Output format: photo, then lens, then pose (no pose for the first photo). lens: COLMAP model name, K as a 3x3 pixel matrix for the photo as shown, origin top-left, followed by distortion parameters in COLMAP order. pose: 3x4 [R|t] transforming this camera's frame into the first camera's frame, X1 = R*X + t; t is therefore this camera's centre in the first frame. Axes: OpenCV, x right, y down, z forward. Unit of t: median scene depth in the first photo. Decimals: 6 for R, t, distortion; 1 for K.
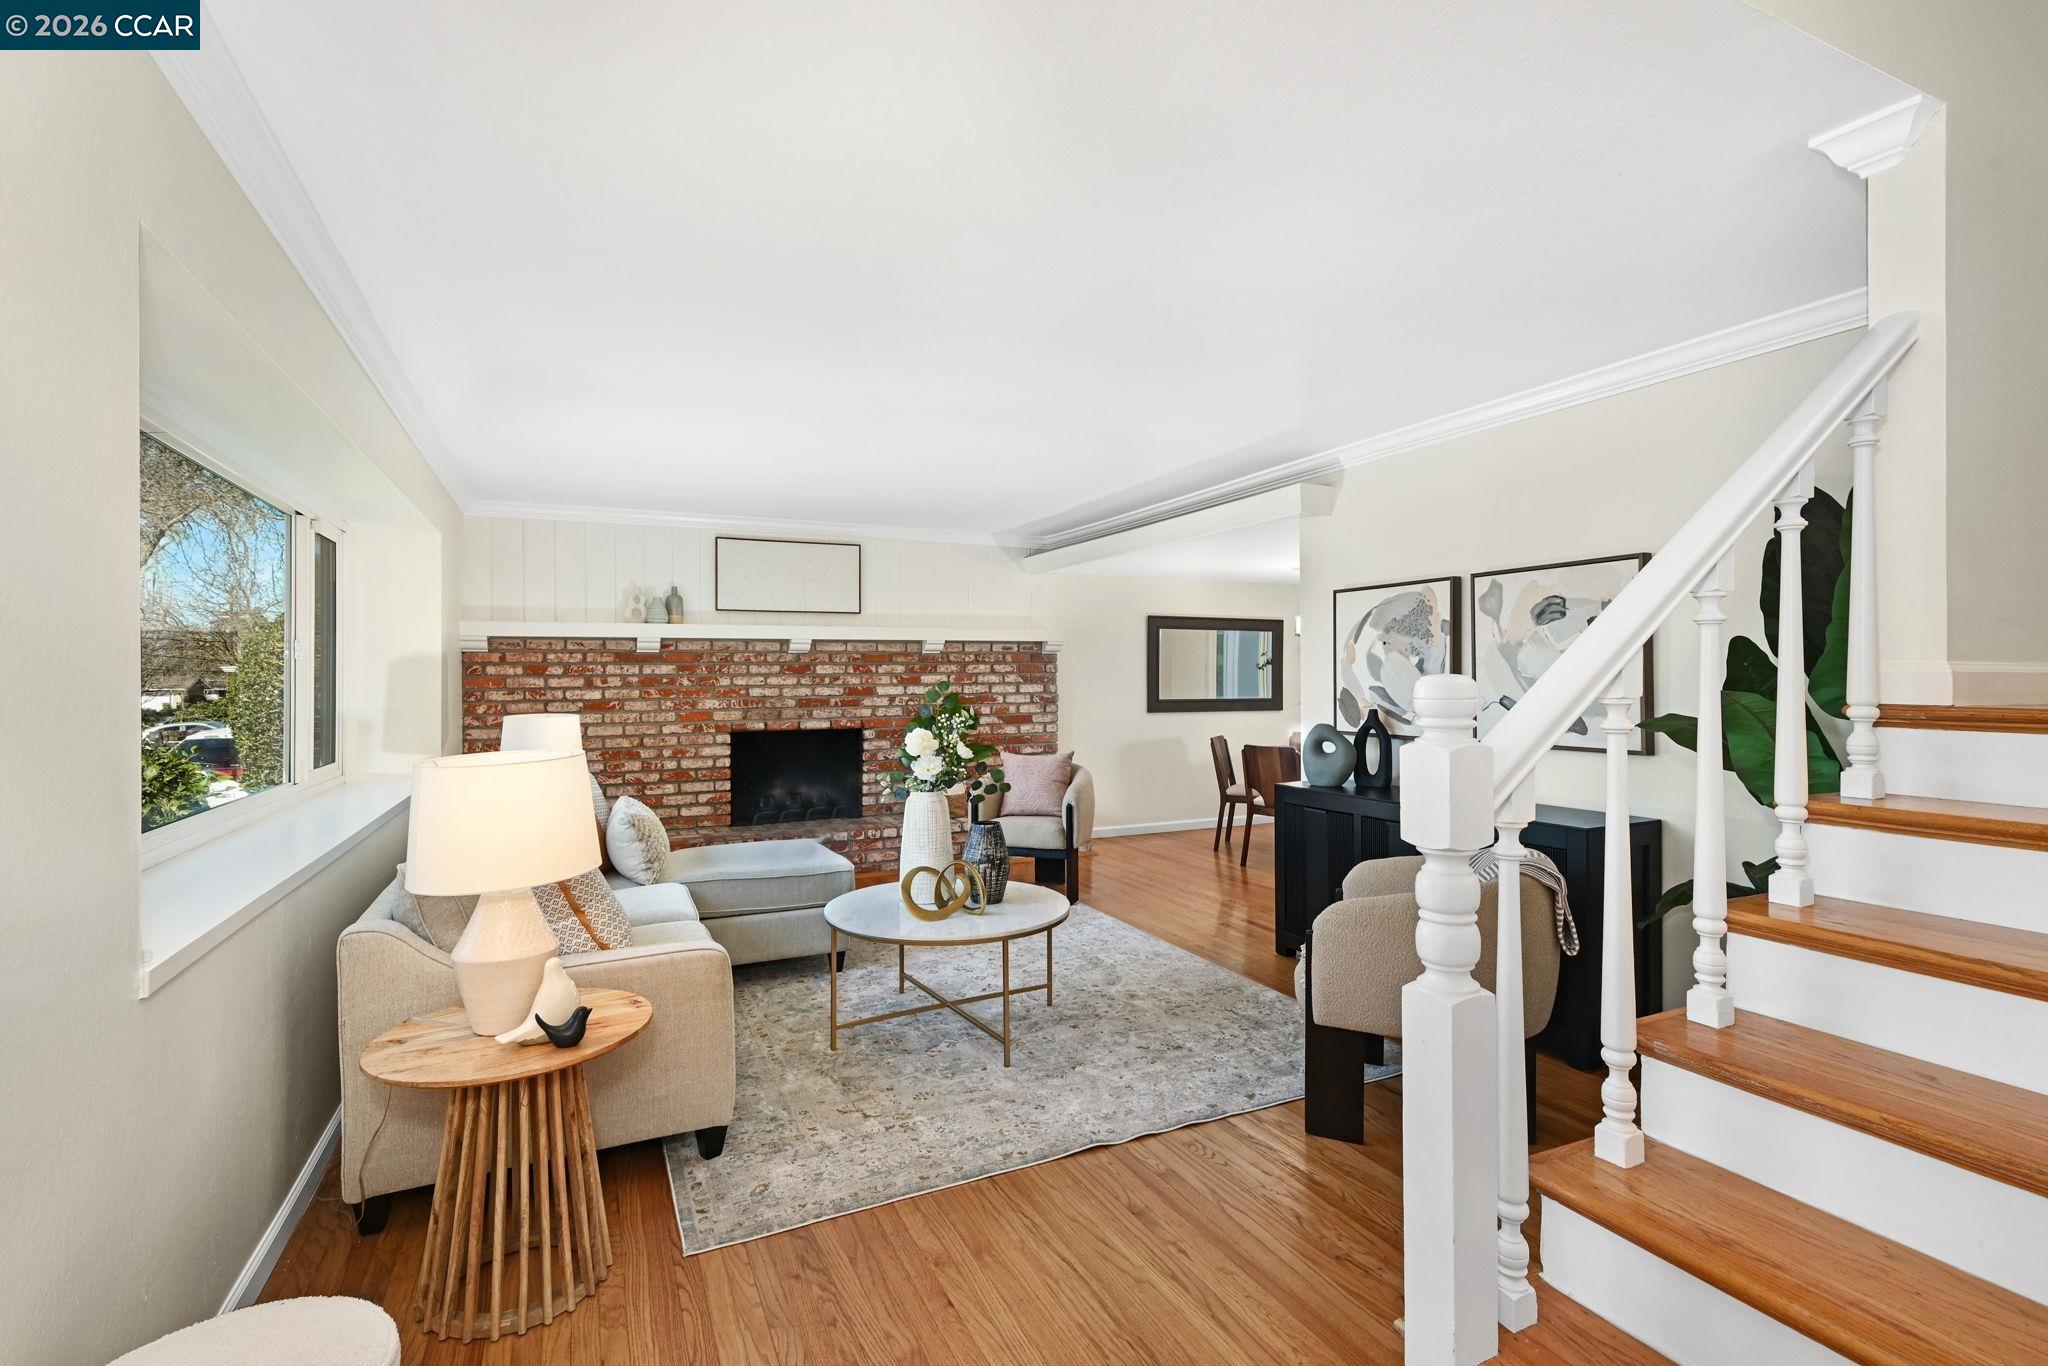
lens RADIAL K [[949.6, 0, 1024.0], [0, 949.6, 683.0], [0, 0, 1]] dist [0.002190, 0.000109]
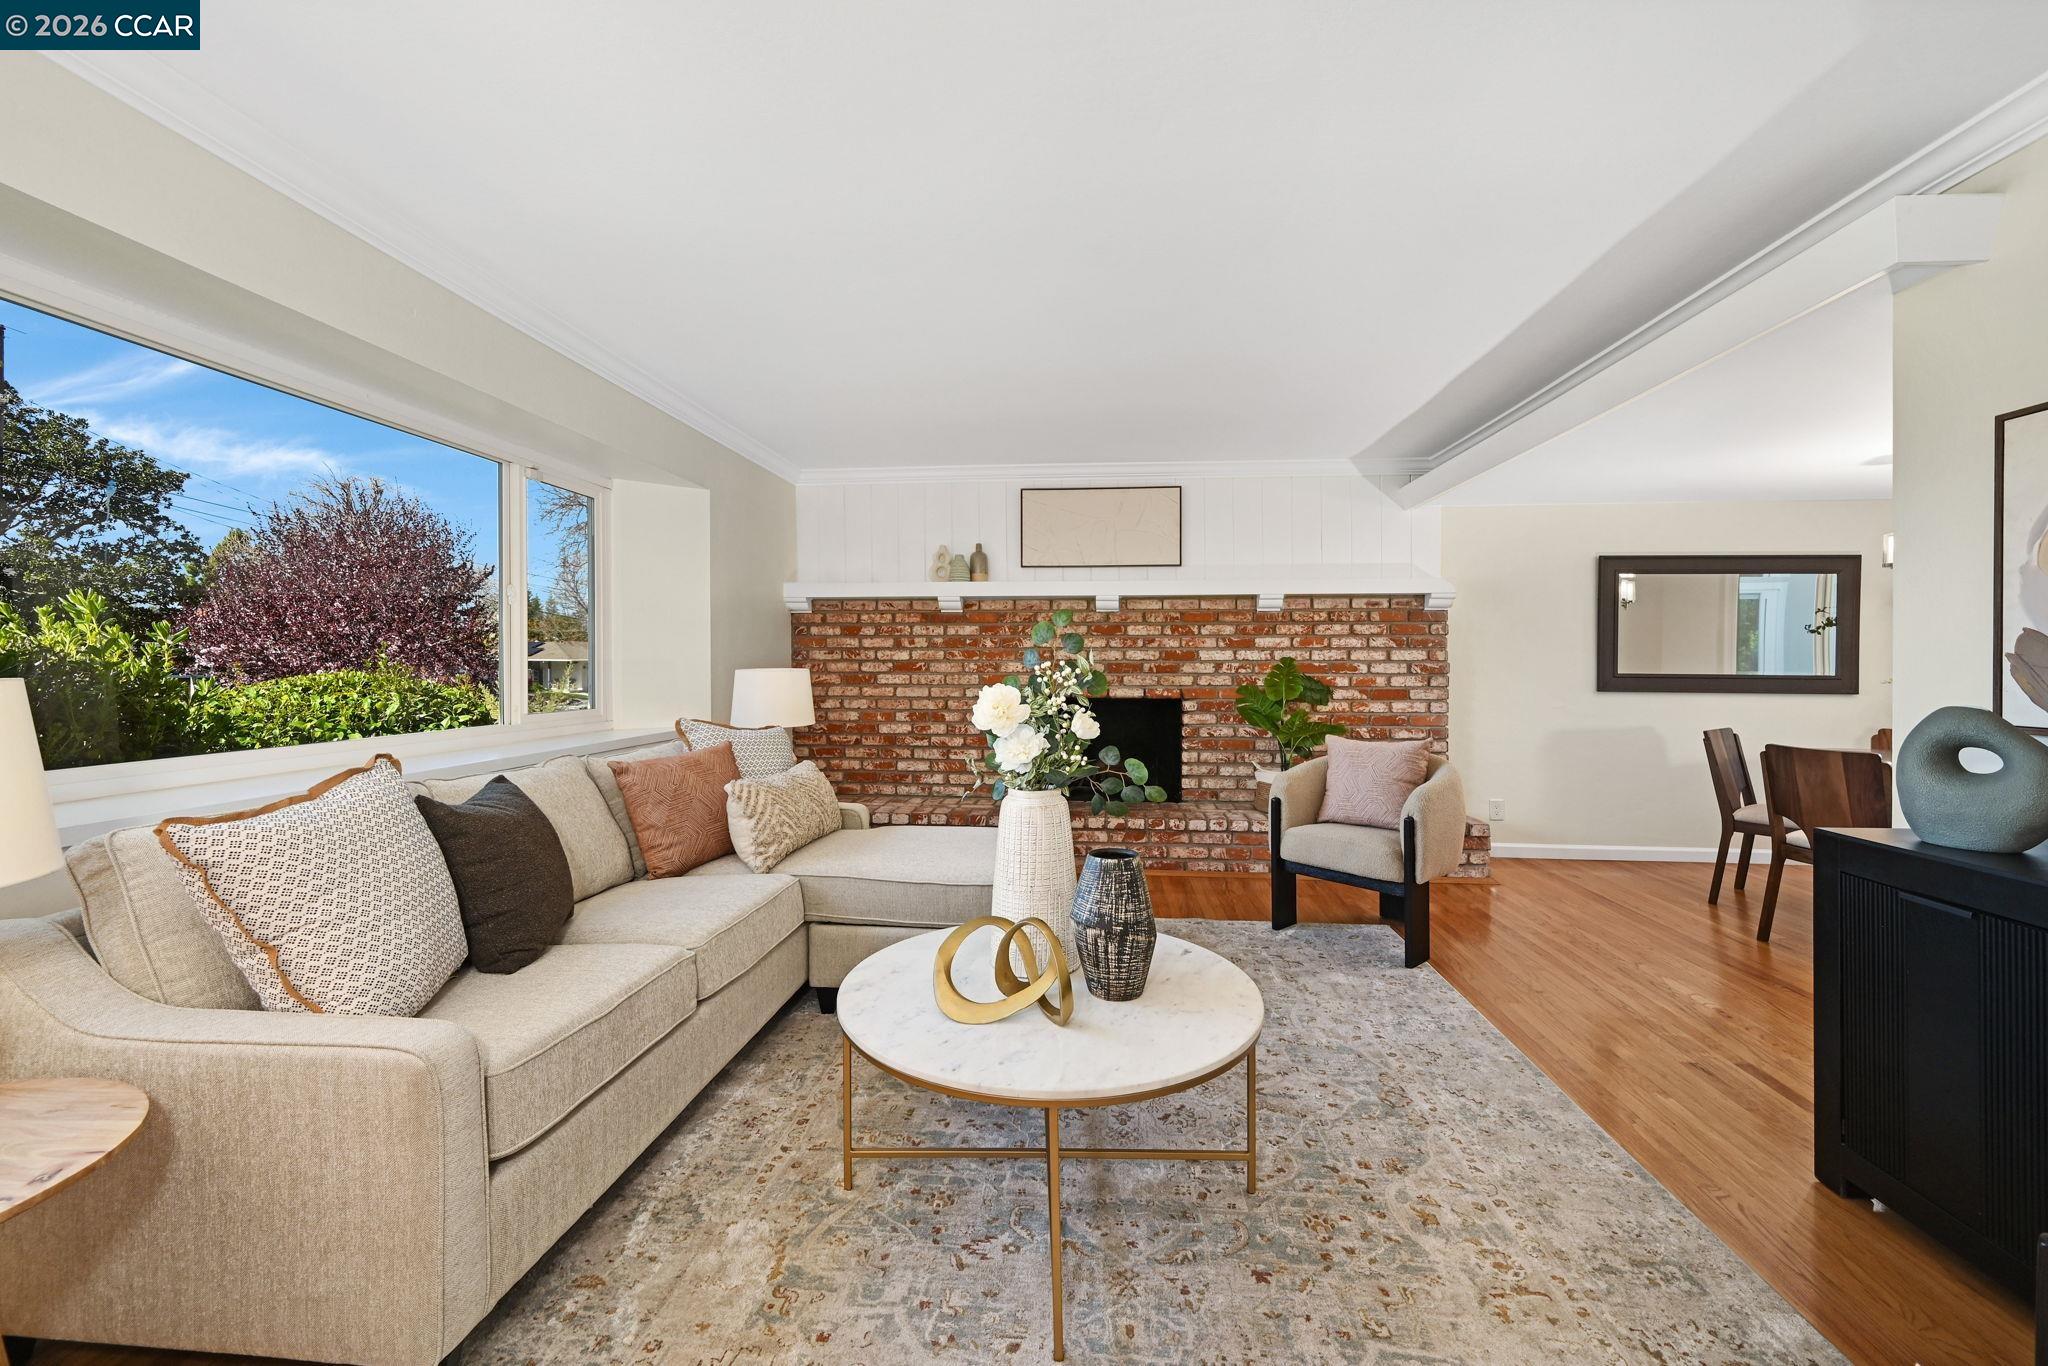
lens RADIAL K [[817.7, 0, 1027.6], [0, 817.7, 662.6], [0, 0, 1]] dist [0.002163, 0.000155]
pose [[0.860885, 0.008338, -0.508731, 0.088790], [-0.010962, 0.999938, -0.002161, 0.018503], [0.508681, 0.007437, 0.860923, 0.297134]]
